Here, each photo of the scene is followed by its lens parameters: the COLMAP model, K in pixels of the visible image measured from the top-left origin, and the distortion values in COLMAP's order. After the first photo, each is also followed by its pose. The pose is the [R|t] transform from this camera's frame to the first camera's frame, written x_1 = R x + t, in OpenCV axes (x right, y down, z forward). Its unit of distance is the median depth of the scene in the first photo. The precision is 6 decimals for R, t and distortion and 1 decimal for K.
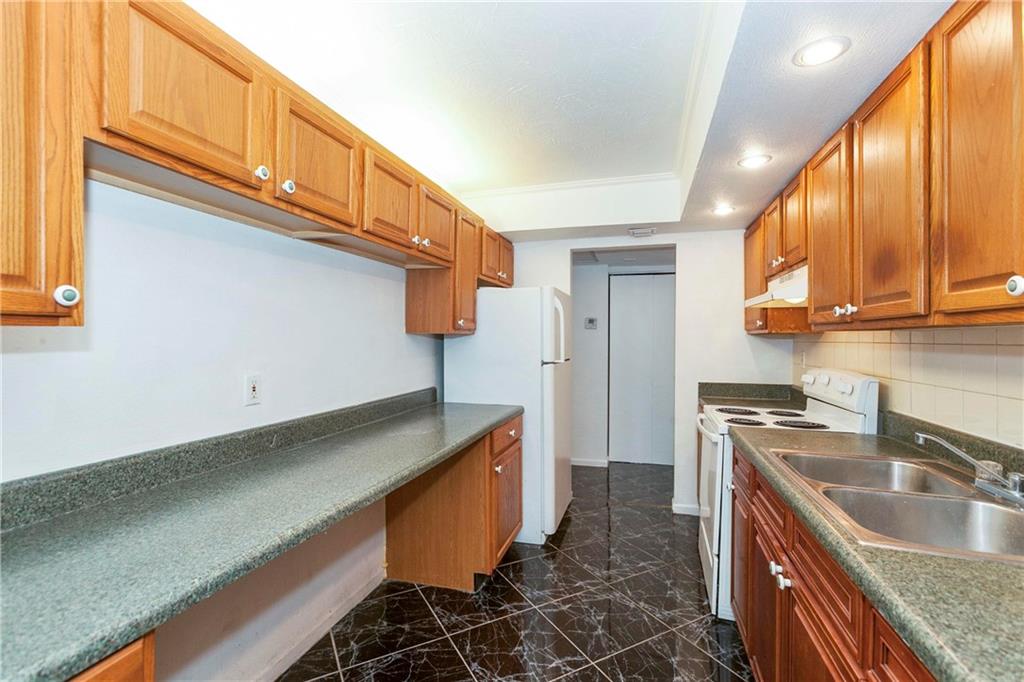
lens RADIAL K [[463.0, 0, 508.1], [0, 463.0, 342.3], [0, 0, 1]] dist [-0.010649, 0.006022]
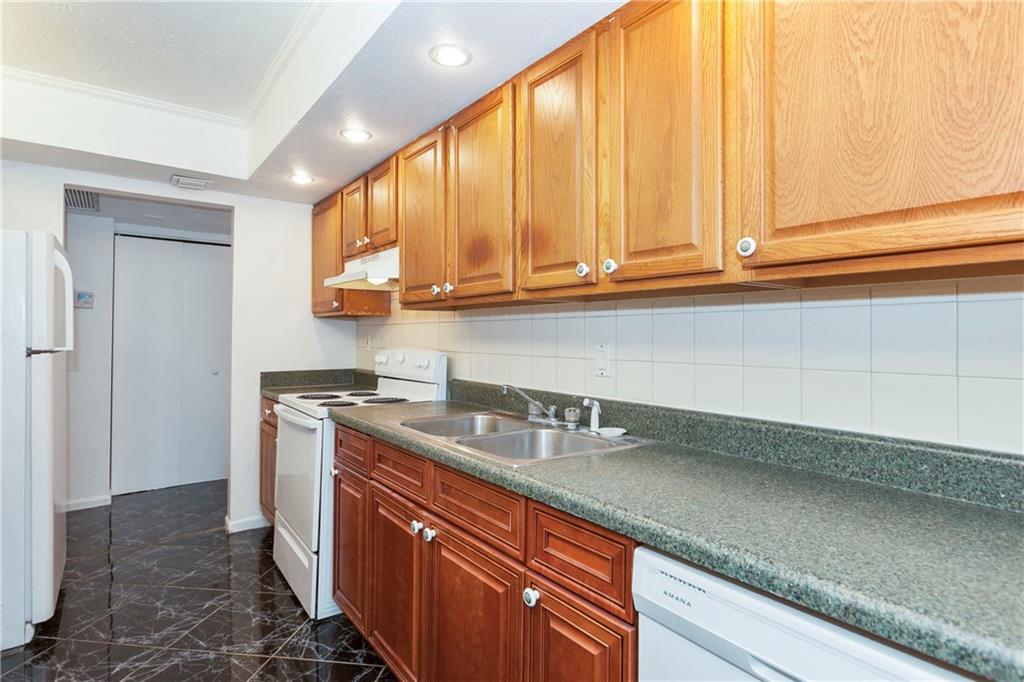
lens RADIAL K [[521.8, 0, 511.9], [0, 521.8, 333.5], [0, 0, 1]] dist [-0.013653, 0.004589]
pose [[0.583250, 0.005708, 0.812273, -0.163341], [0.003599, 0.999947, -0.009611, 0.040927], [-0.812285, 0.008529, 0.583199, 0.083043]]
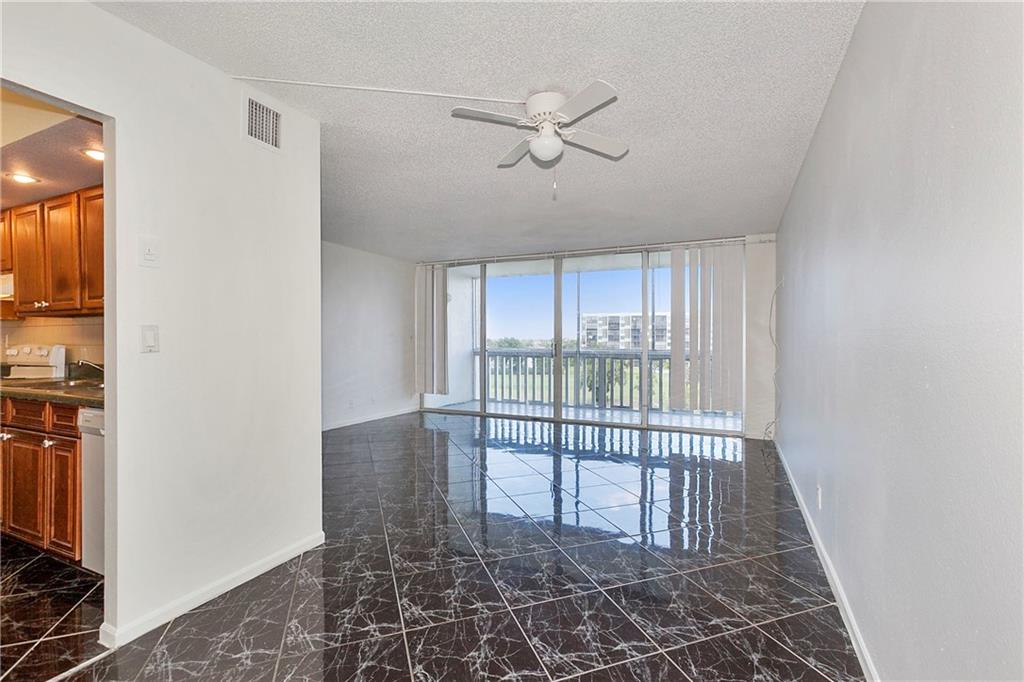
lens RADIAL K [[463.0, 0, 520.3], [0, 463.0, 346.6], [0, 0, 1]] dist [-0.010649, 0.006022]
pose [[0.142997, -0.017091, 0.989576, -0.622716], [0.008020, 0.999838, 0.016109, 0.063493], [-0.989691, 0.005632, 0.143111, -0.878237]]
